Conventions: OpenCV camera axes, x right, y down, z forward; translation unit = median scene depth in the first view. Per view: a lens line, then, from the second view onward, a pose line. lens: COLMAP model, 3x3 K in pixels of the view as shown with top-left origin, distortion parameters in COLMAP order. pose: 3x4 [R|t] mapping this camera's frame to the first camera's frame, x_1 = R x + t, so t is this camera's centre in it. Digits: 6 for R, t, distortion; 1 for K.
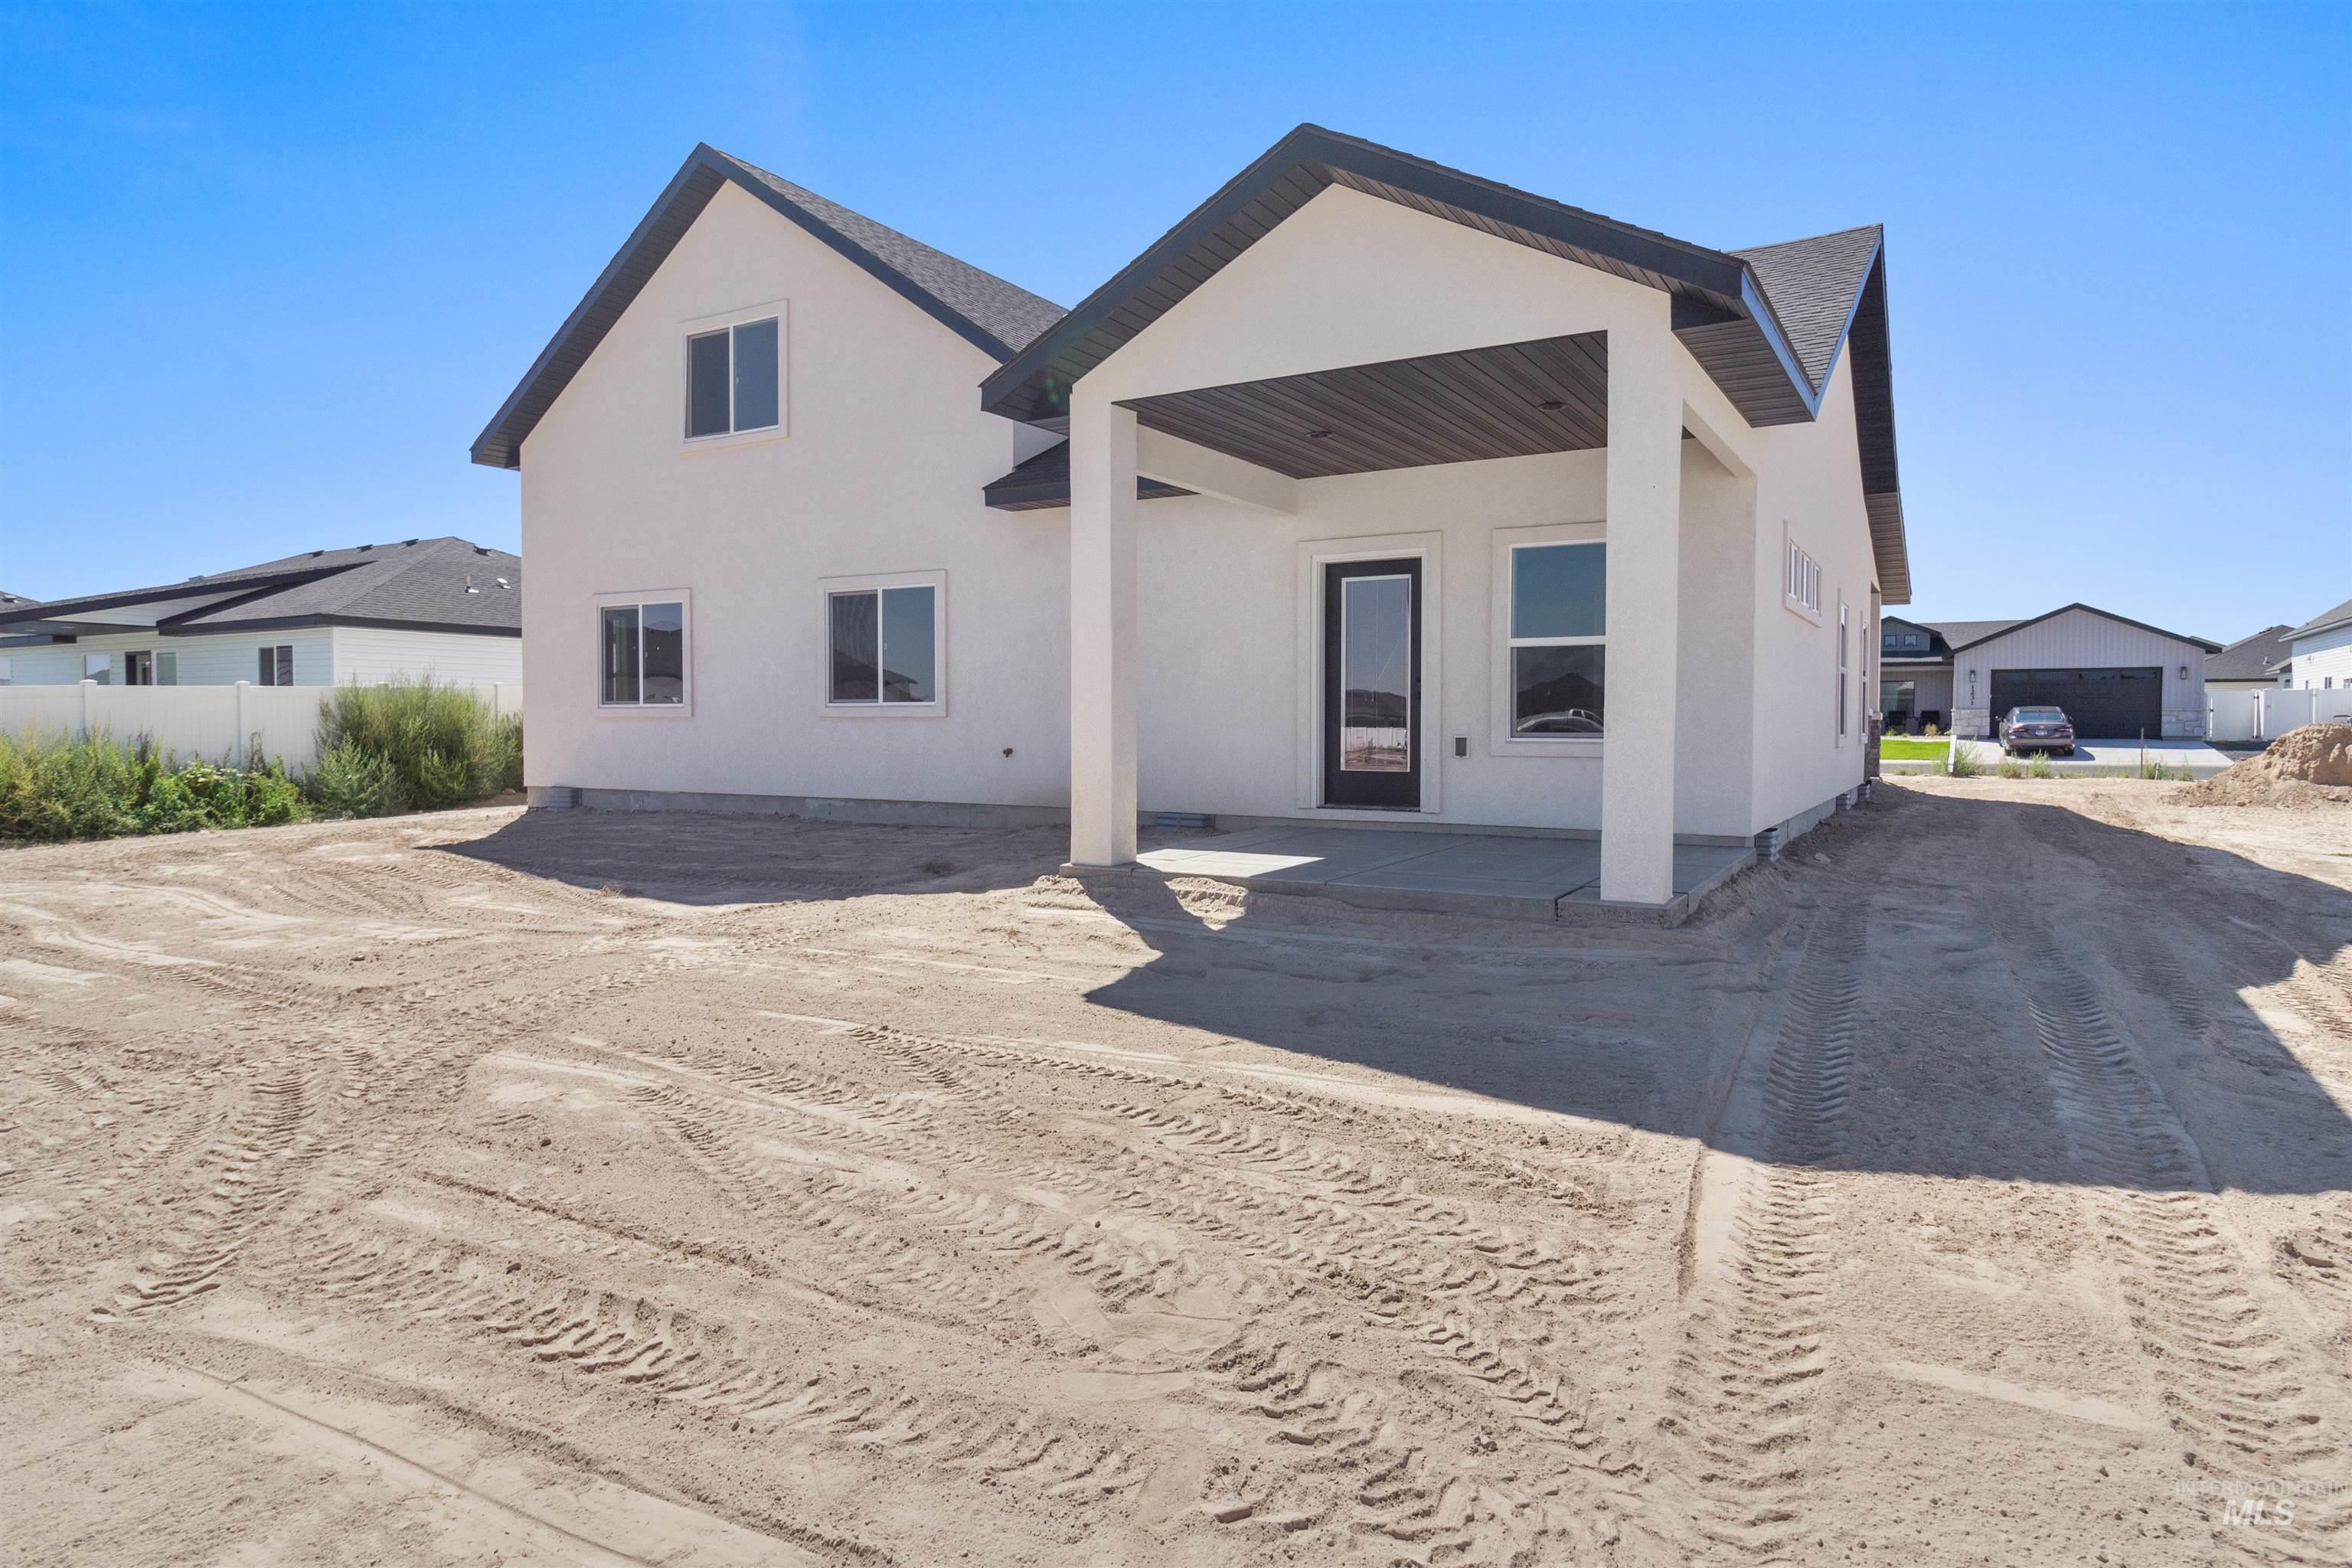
lens RADIAL K [[1368.0, 0, 1182.8], [0, 1368.0, 781.8], [0, 0, 1]] dist [-0.001126, 0.000029]
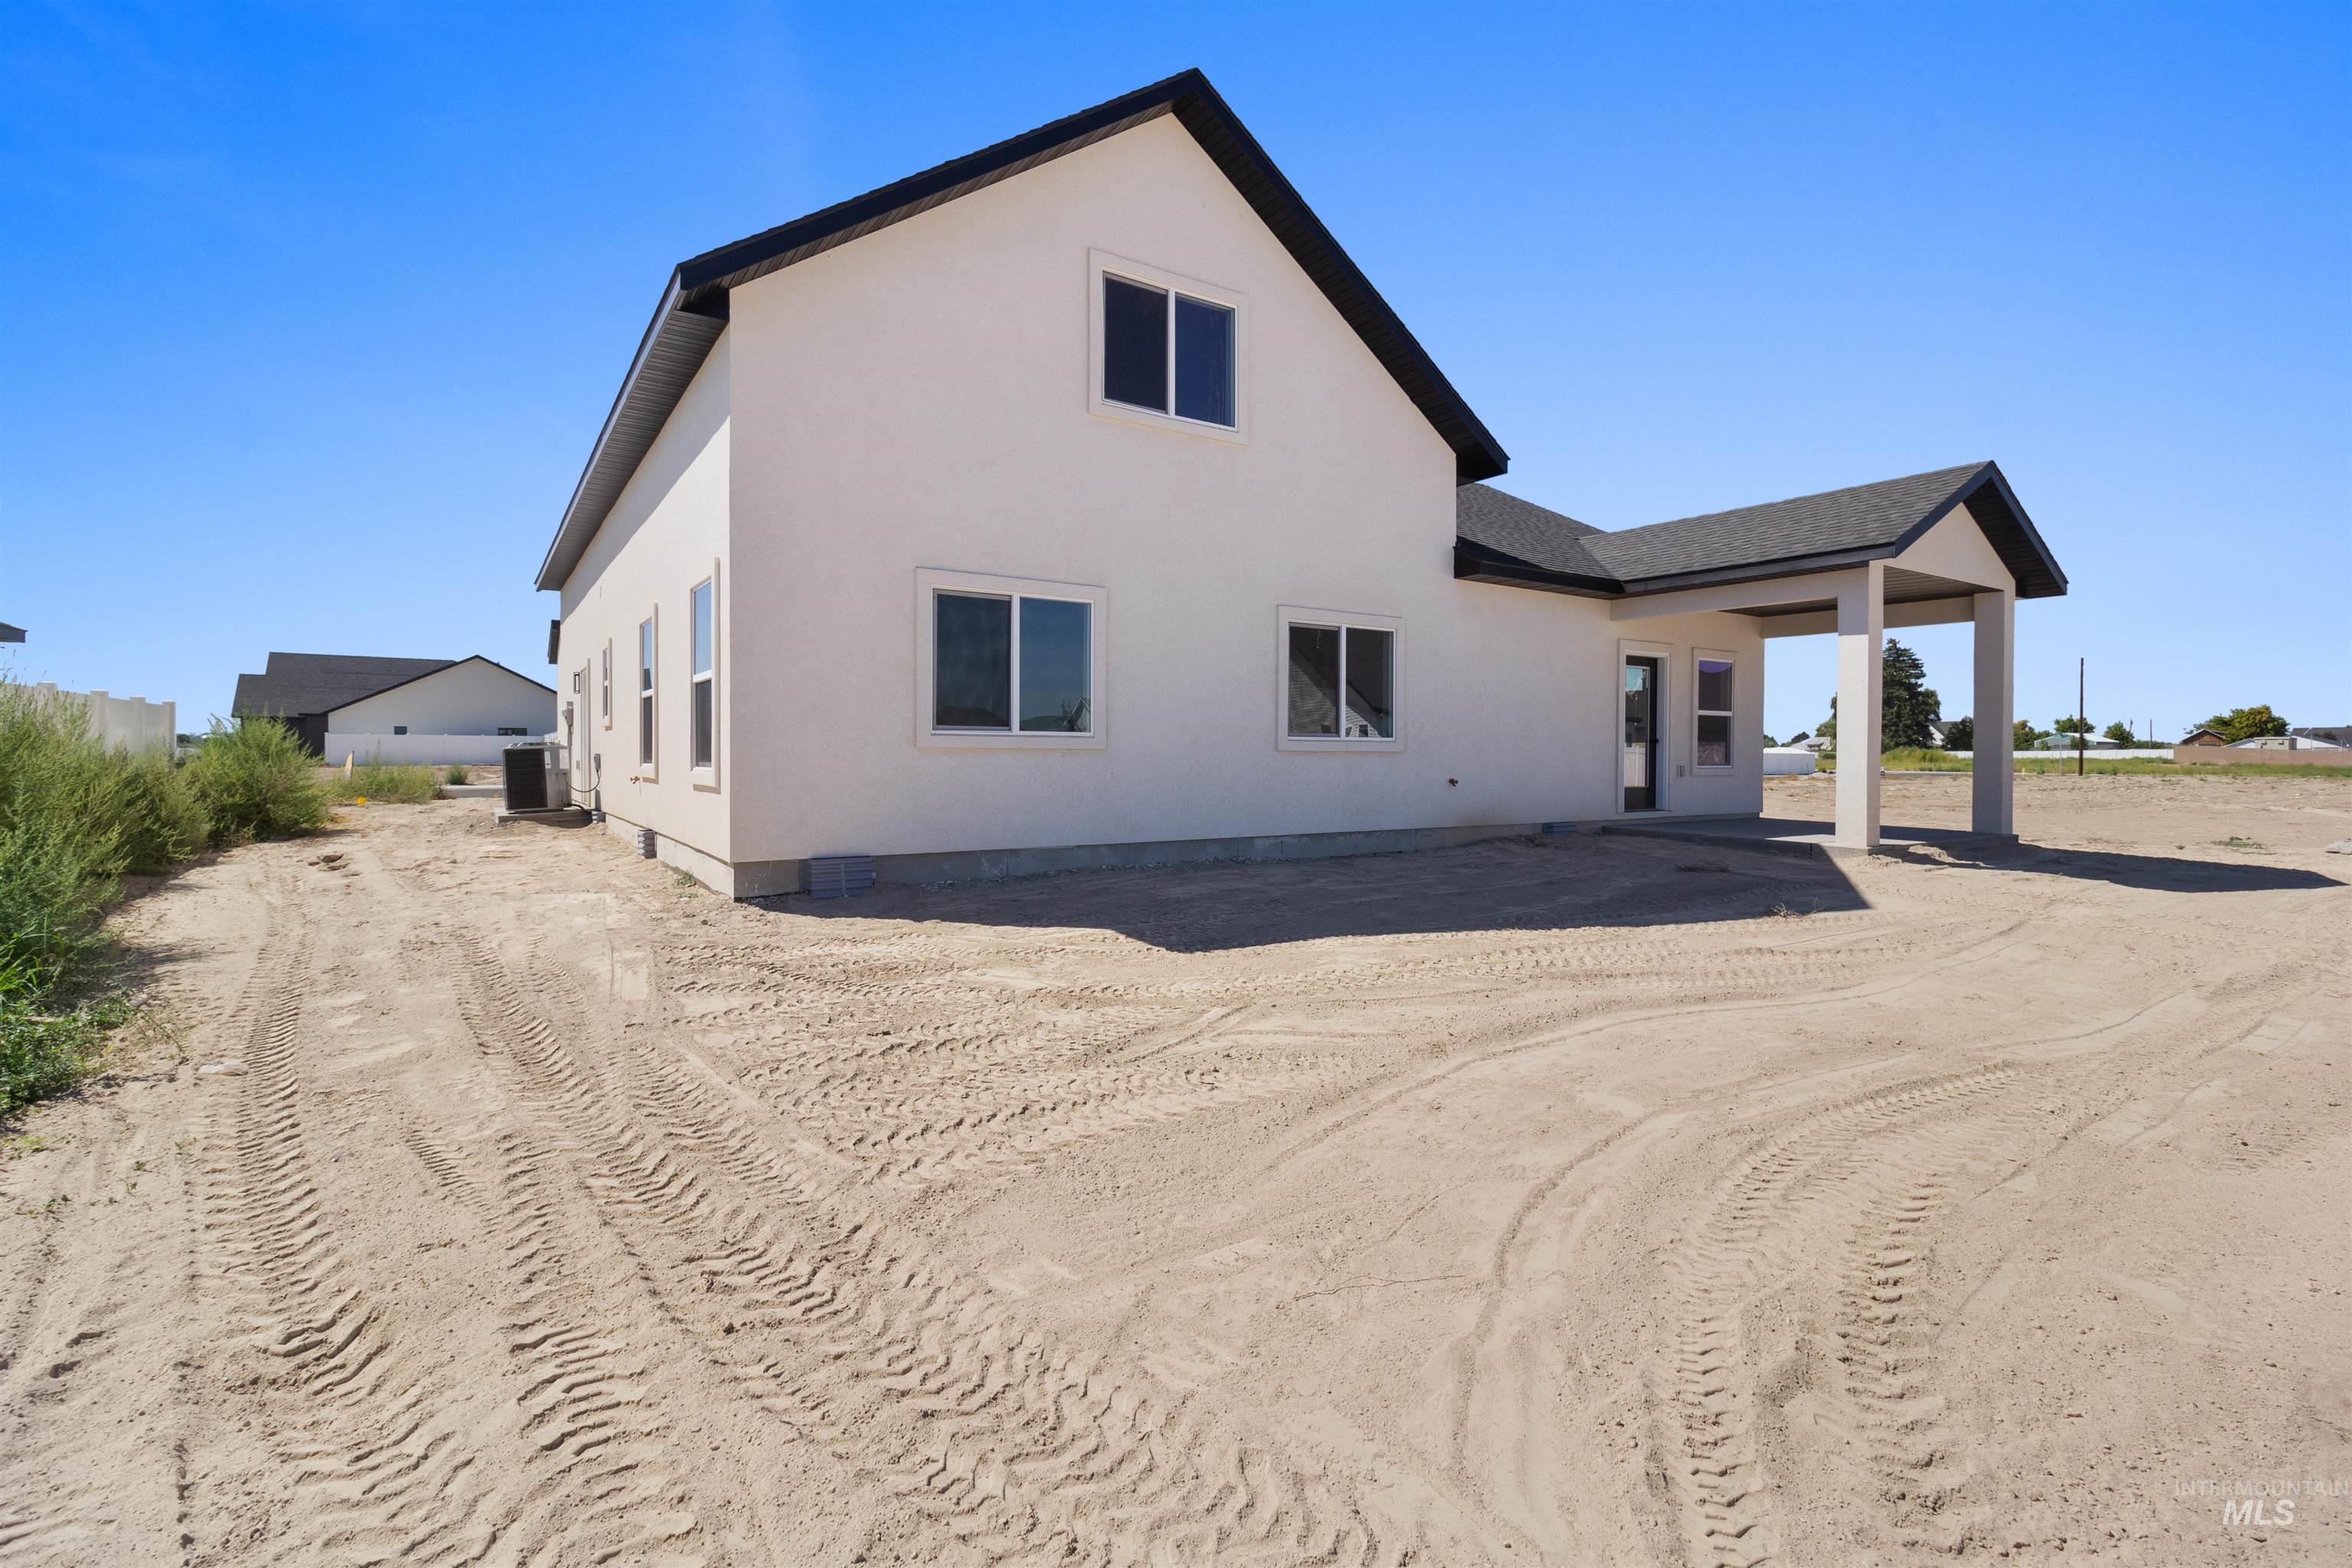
lens RADIAL K [[1083.8, 0, 1177.1], [0, 1083.8, 774.1], [0, 0, 1]] dist [0.000786, -0.000195]
pose [[0.432826, -0.018304, 0.901292, -0.992221], [0.033293, 0.999436, 0.004309, -0.037492], [-0.900863, 0.028142, 0.433191, 0.752061]]
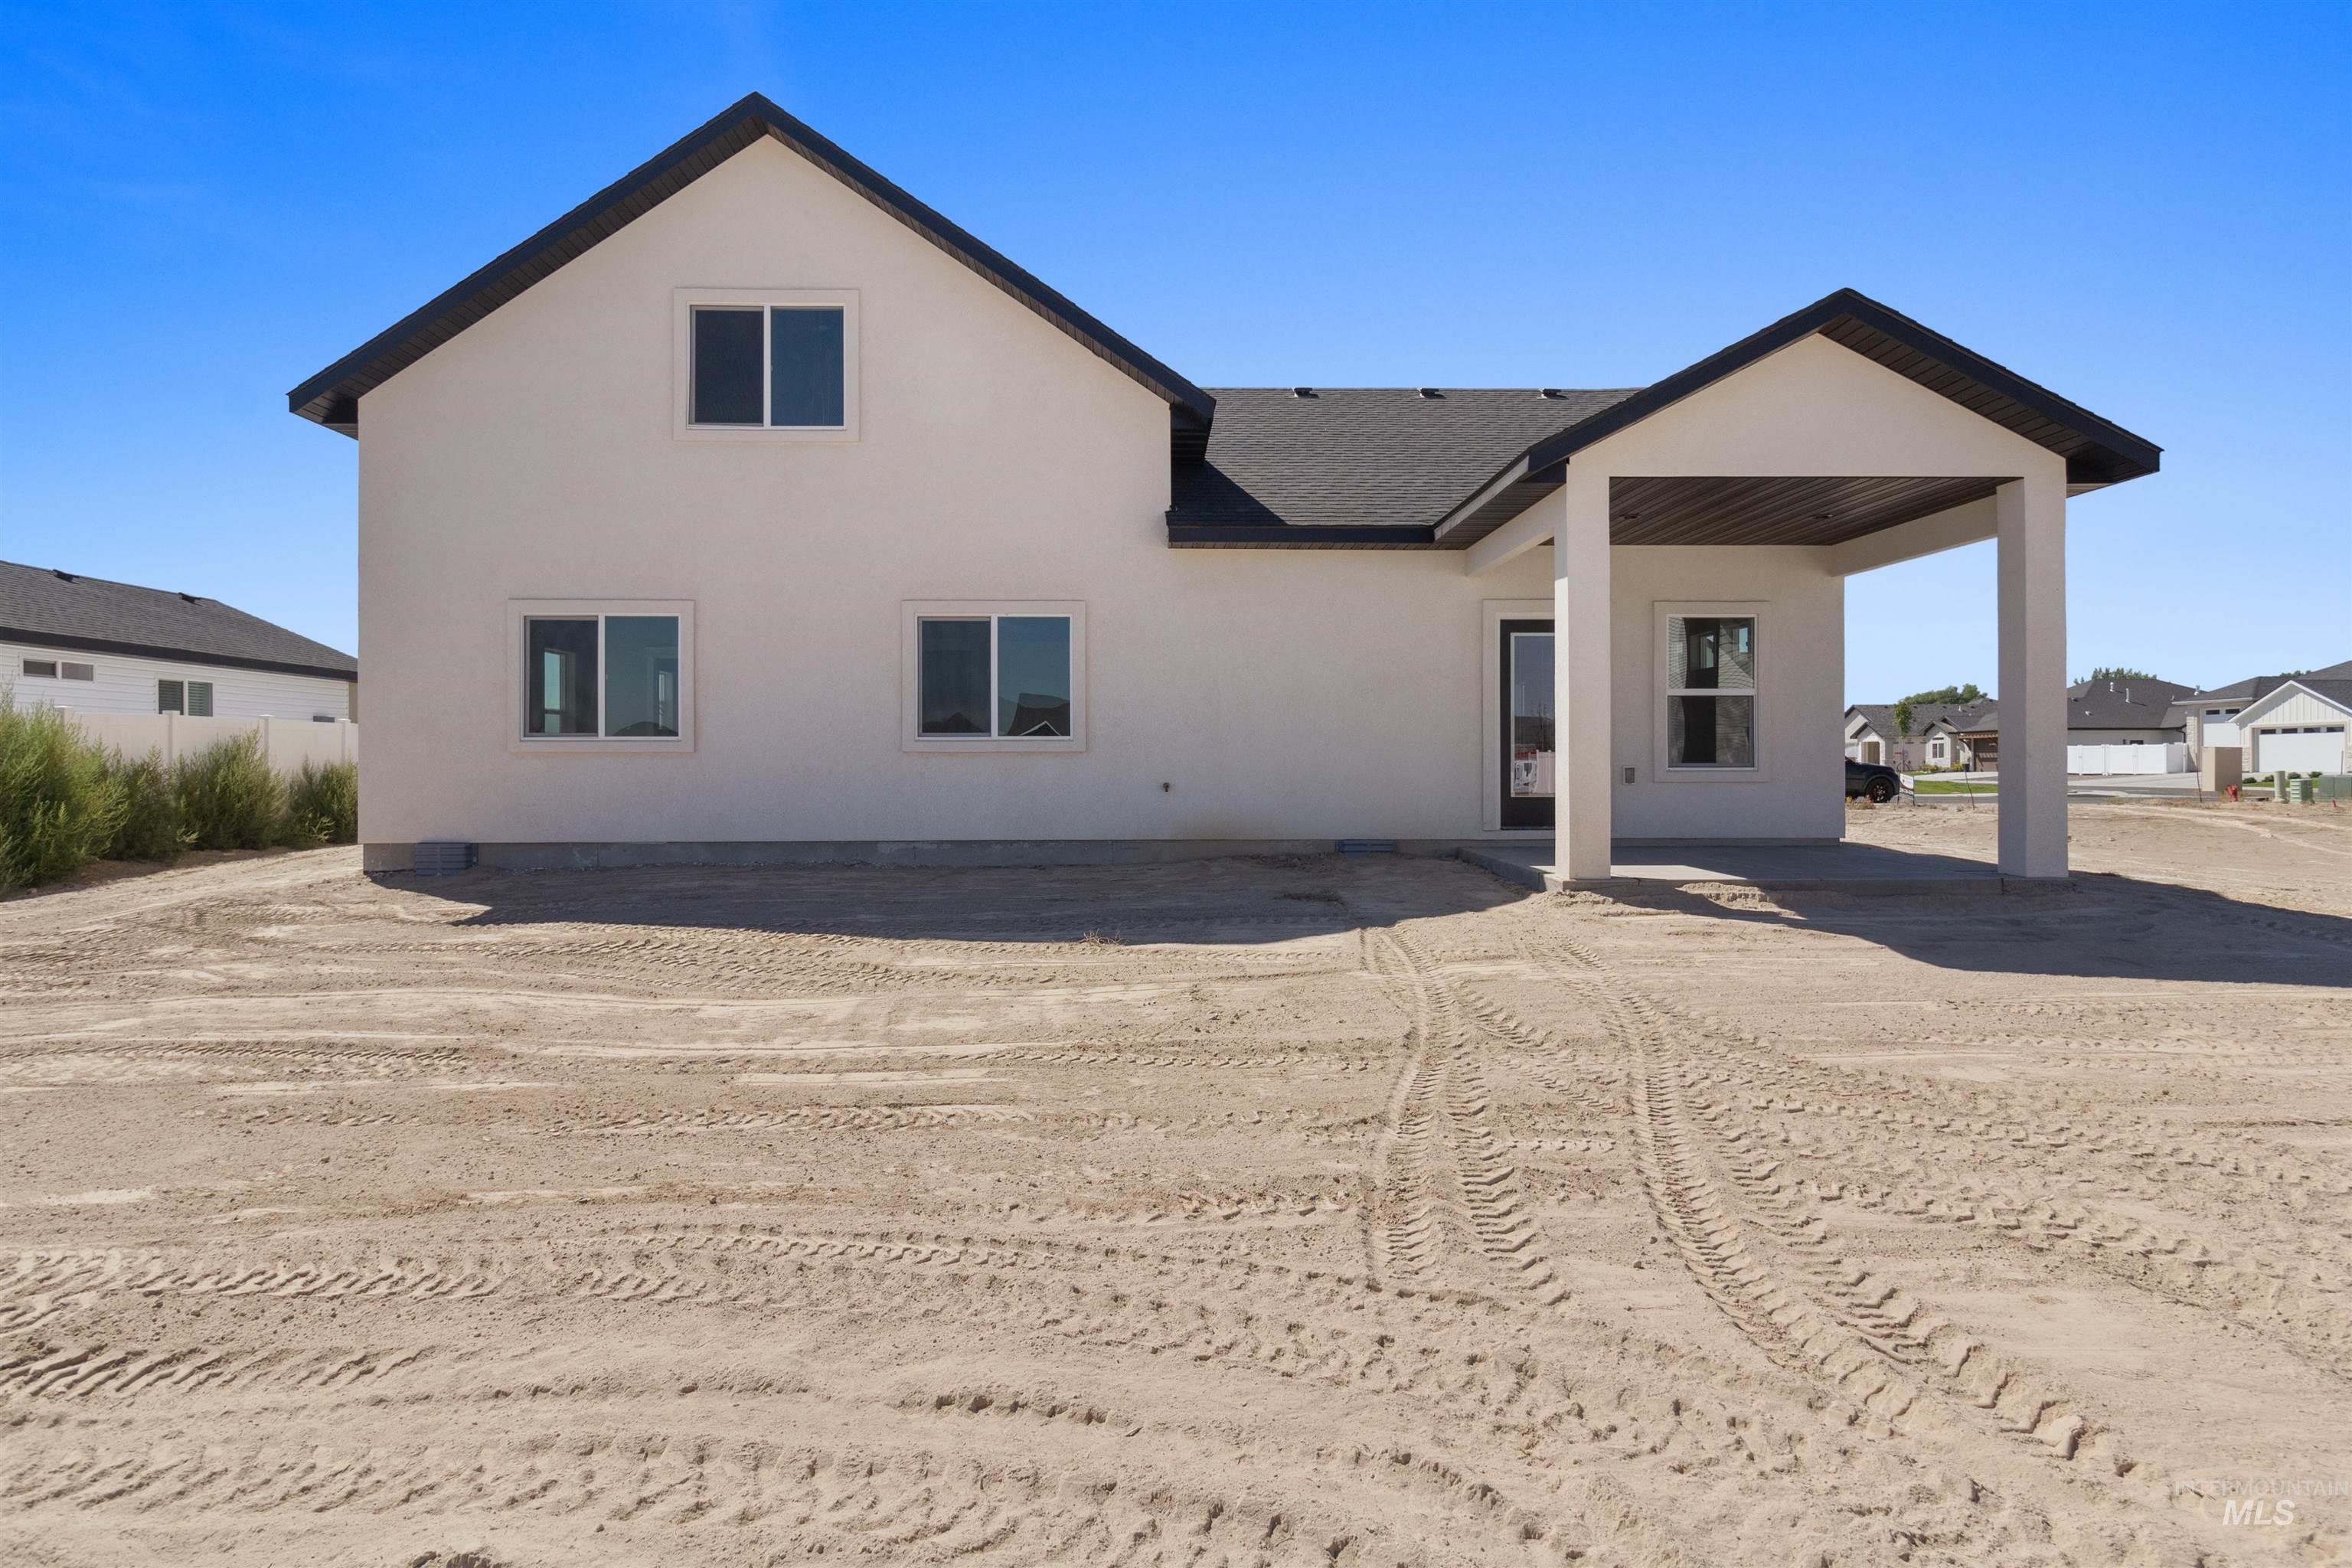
lens RADIAL K [[1310.5, 0, 1179.7], [0, 1310.5, 768.7], [0, 0, 1]] dist [0.003912, 0.000751]
pose [[0.844447, -0.007501, 0.535587, -0.588445], [0.026631, 0.999253, -0.027994, -0.007379], [-0.534977, 0.037902, 0.844016, 0.170363]]
